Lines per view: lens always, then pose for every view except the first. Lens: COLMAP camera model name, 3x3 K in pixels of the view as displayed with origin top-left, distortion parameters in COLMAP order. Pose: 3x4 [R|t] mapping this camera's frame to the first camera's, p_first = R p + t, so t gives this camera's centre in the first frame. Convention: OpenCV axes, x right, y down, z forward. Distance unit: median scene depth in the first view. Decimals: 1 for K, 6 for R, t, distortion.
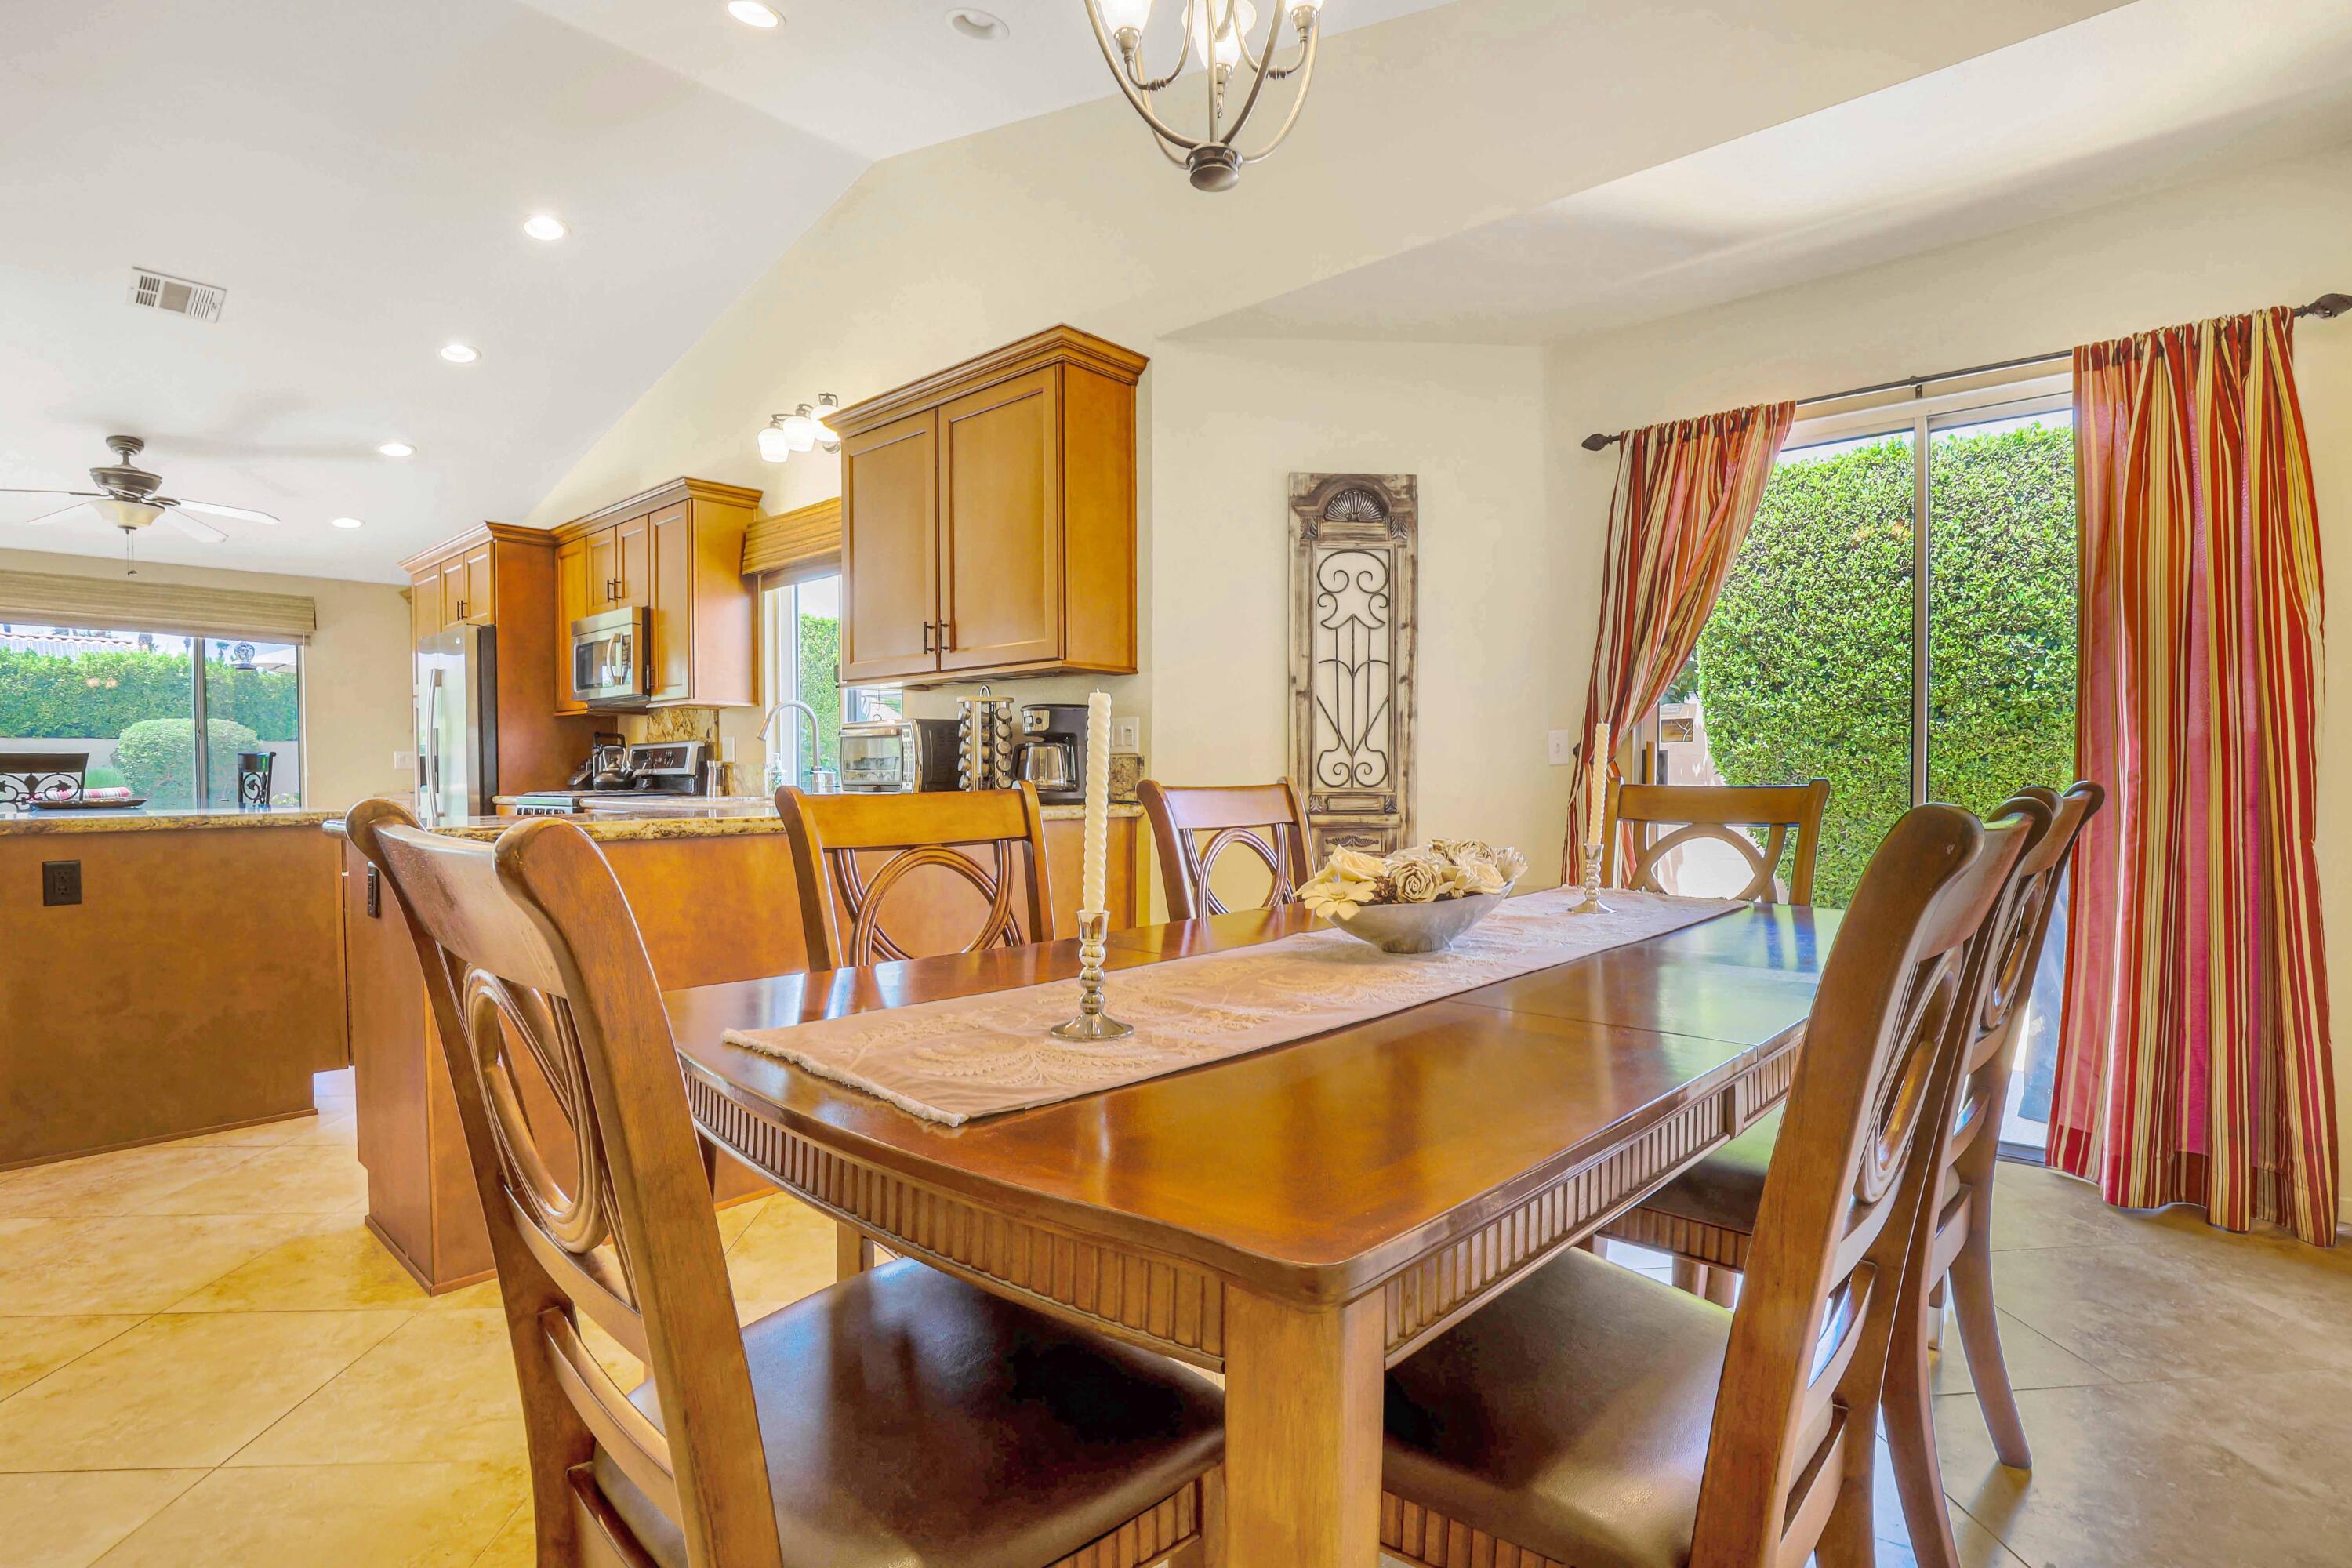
lens RADIAL K [[1113.0, 0, 1172.2], [0, 1113.0, 791.2], [0, 0, 1]] dist [-0.023583, 0.000920]
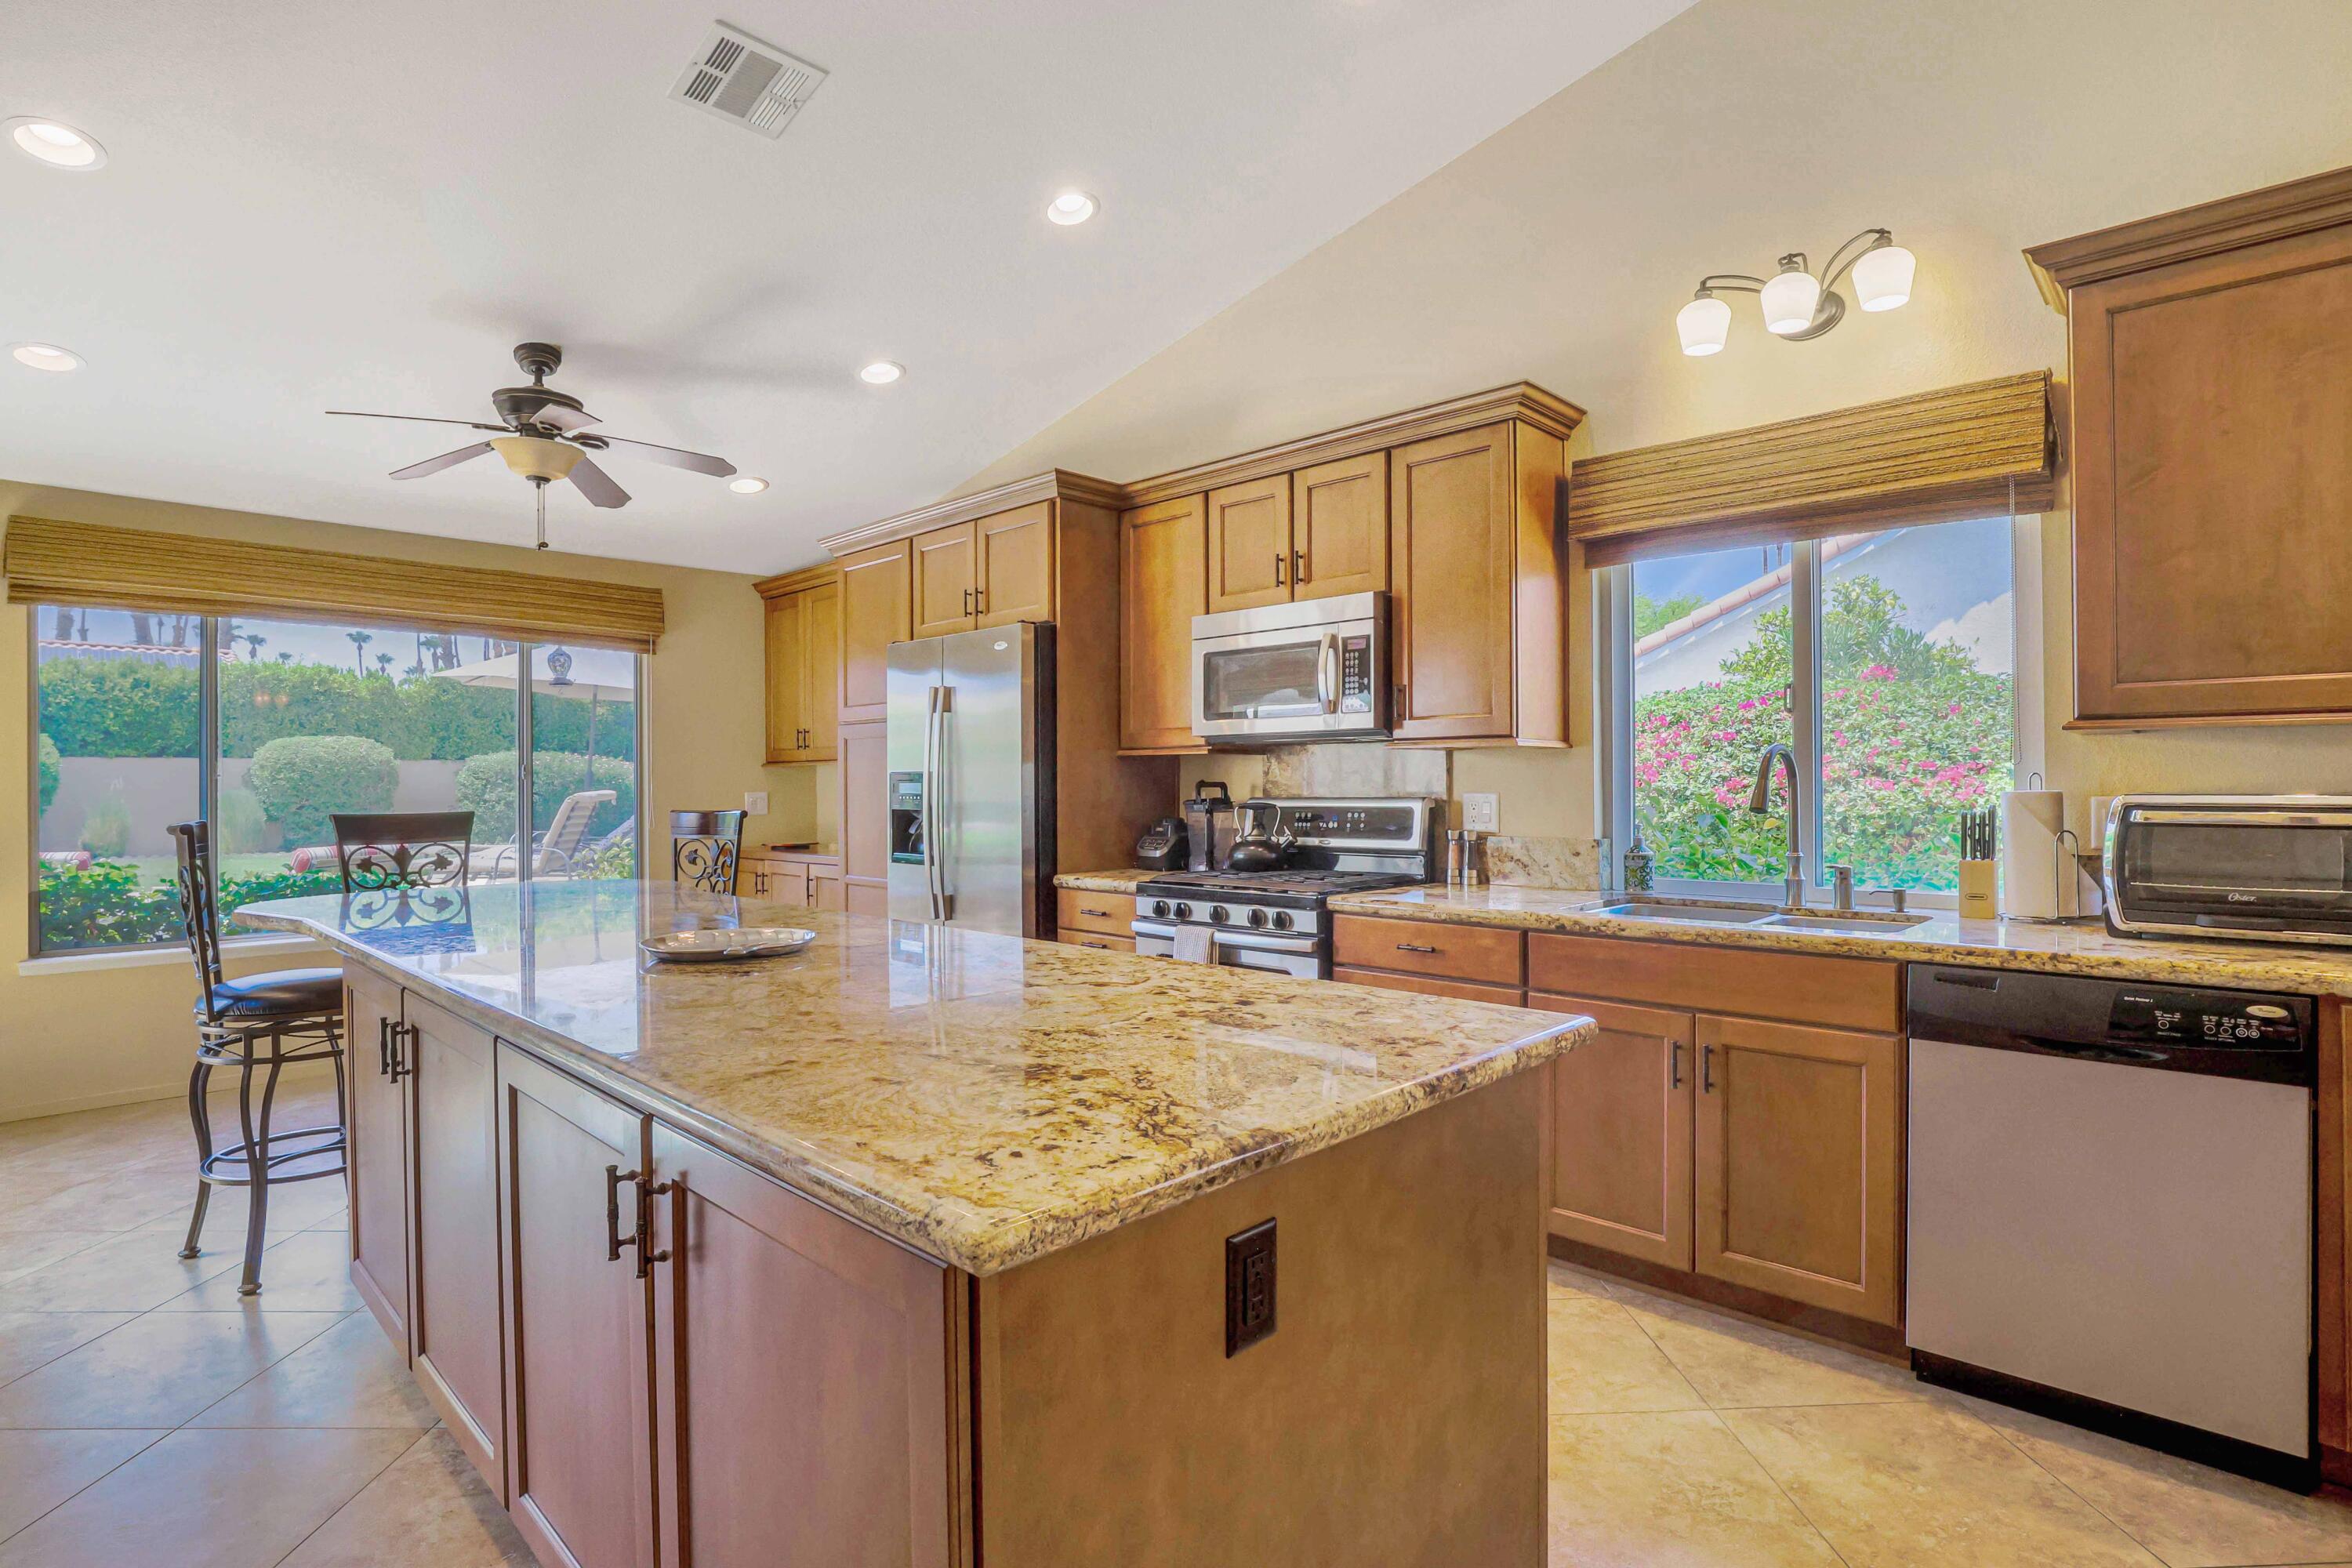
lens RADIAL K [[1149.2, 0, 1182.8], [0, 1149.2, 780.0], [0, 0, 1]] dist [-0.030737, -0.000034]
pose [[0.999340, 0.000732, -0.036329, -0.509189], [-0.001467, 0.999795, -0.020199, -0.039602], [0.036306, 0.020239, 0.999136, 0.298592]]
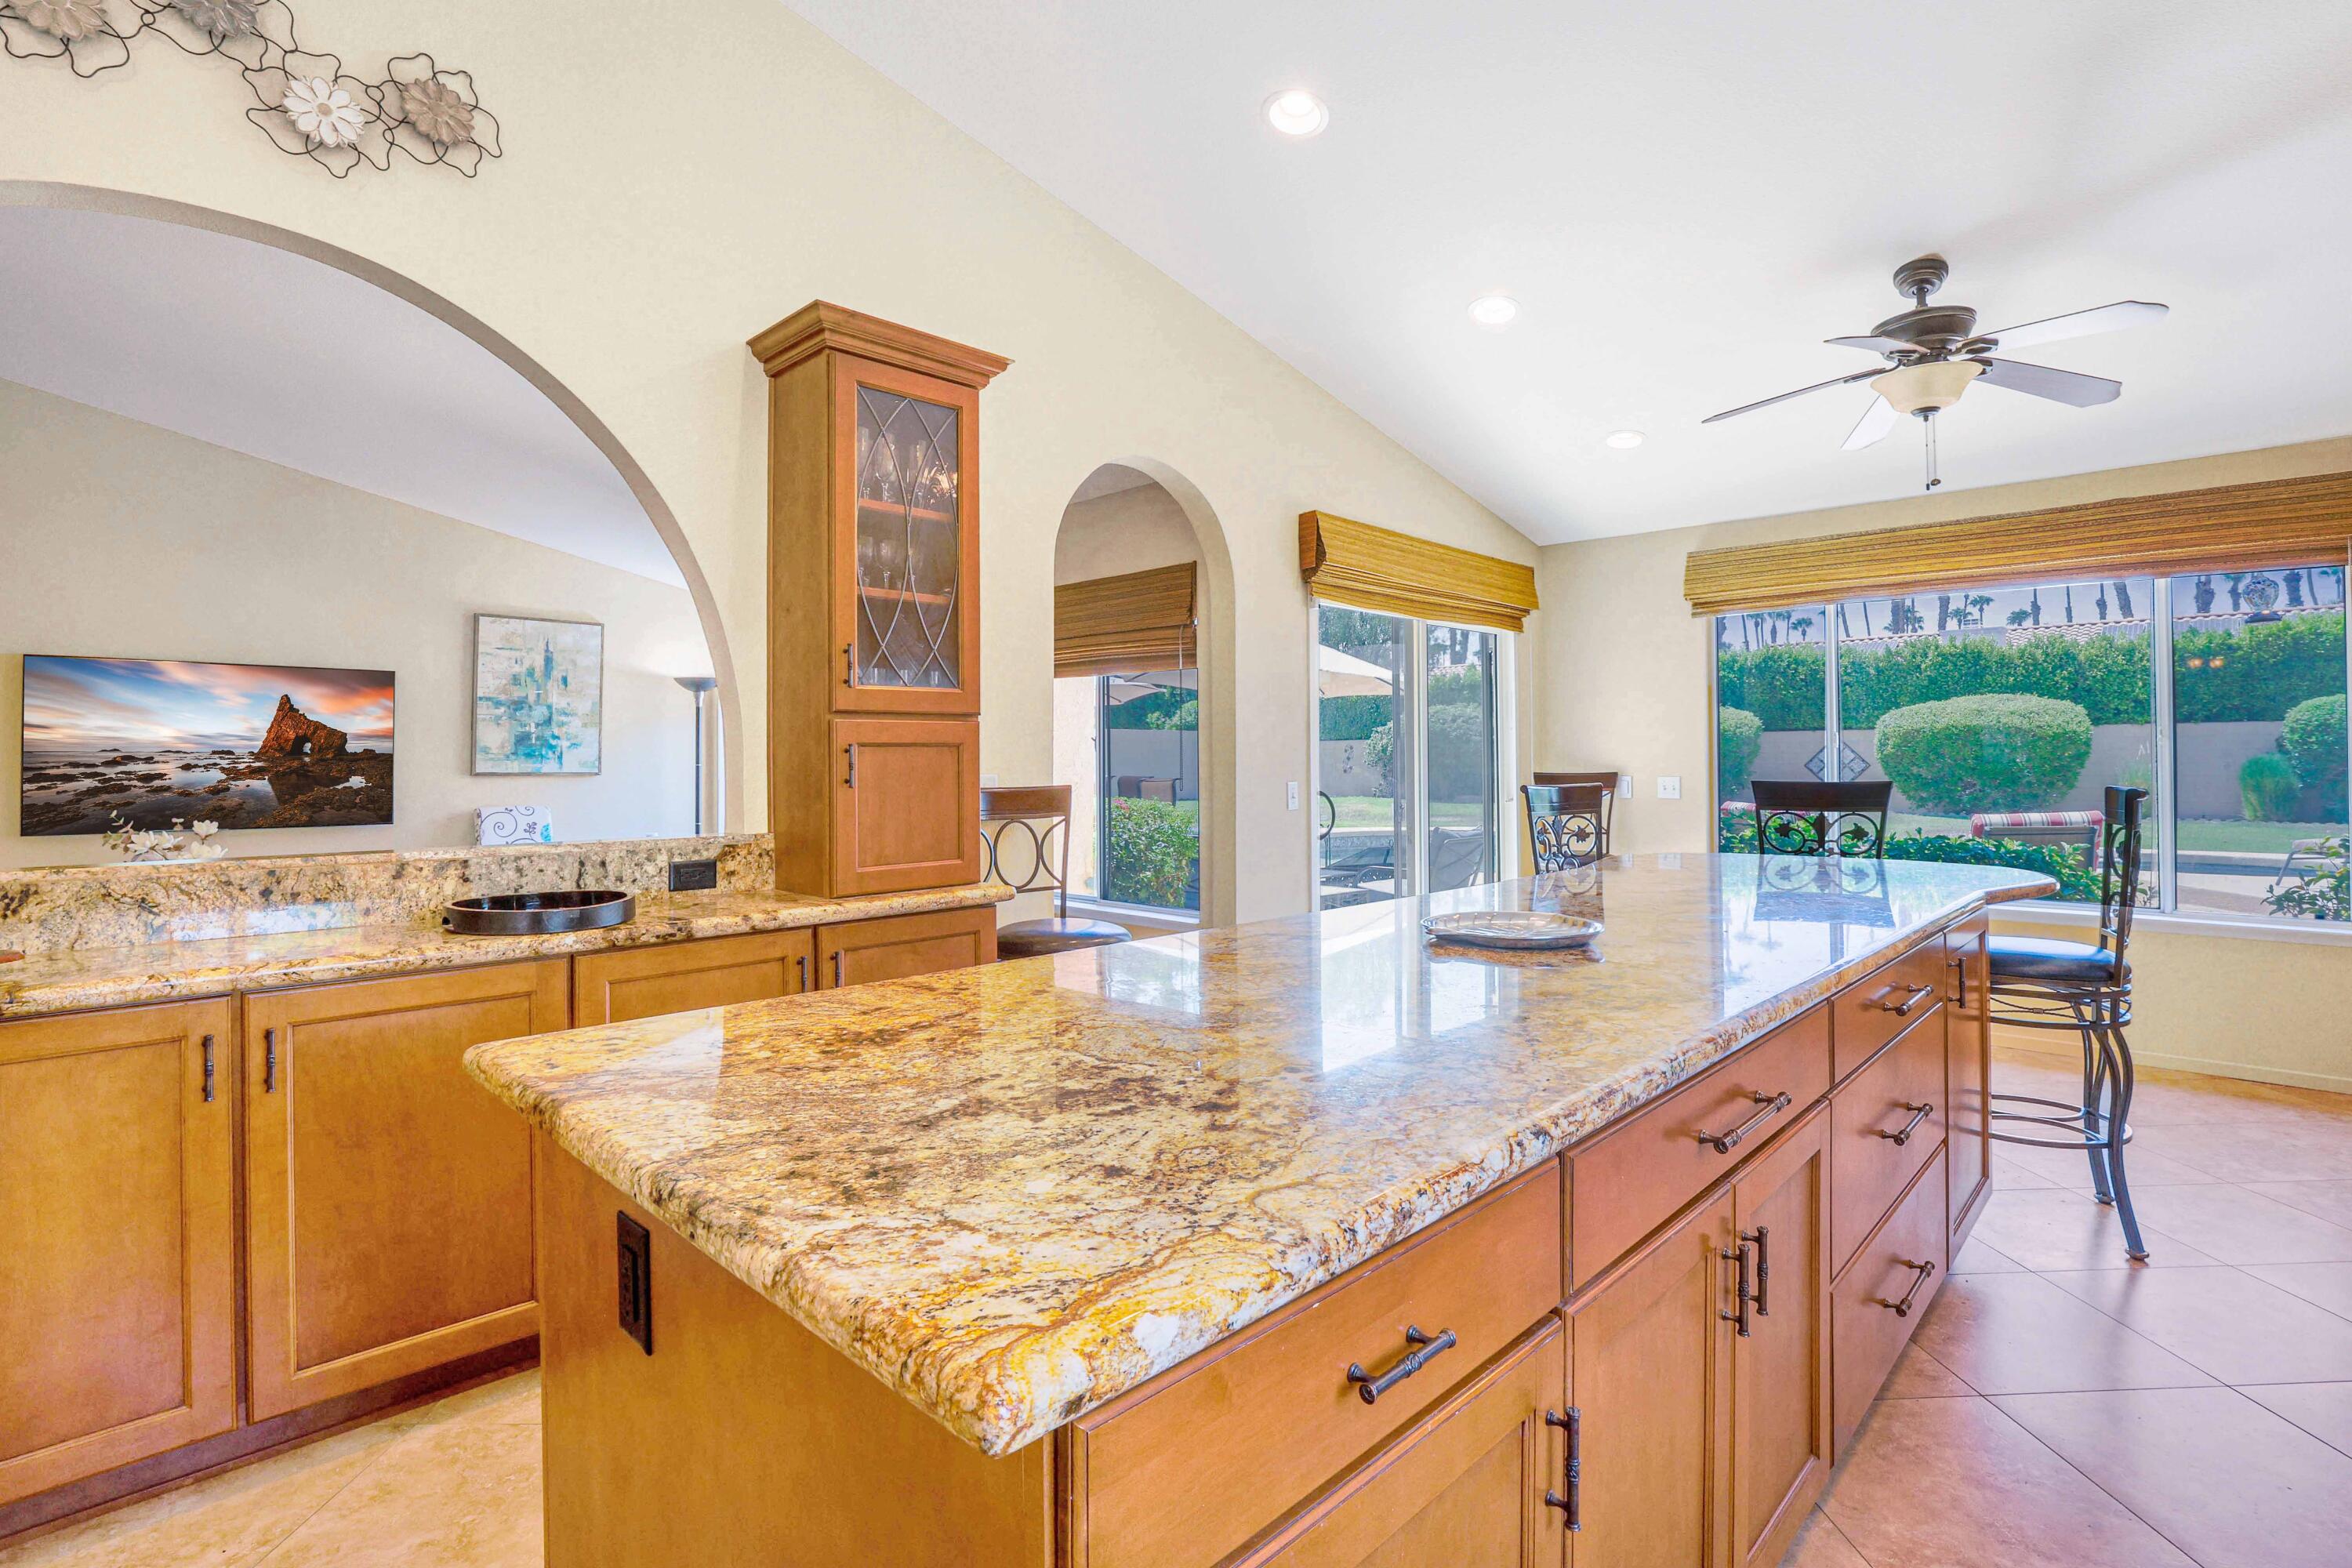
lens RADIAL K [[1113.0, 0, 1213.8], [0, 1113.0, 753.9], [0, 0, 1]] dist [-0.023583, 0.000920]
pose [[-0.020954, -0.000939, -0.999780, -0.326117], [-0.008744, 0.999961, -0.000756, -0.045757], [0.999742, 0.008726, -0.020962, 0.590130]]
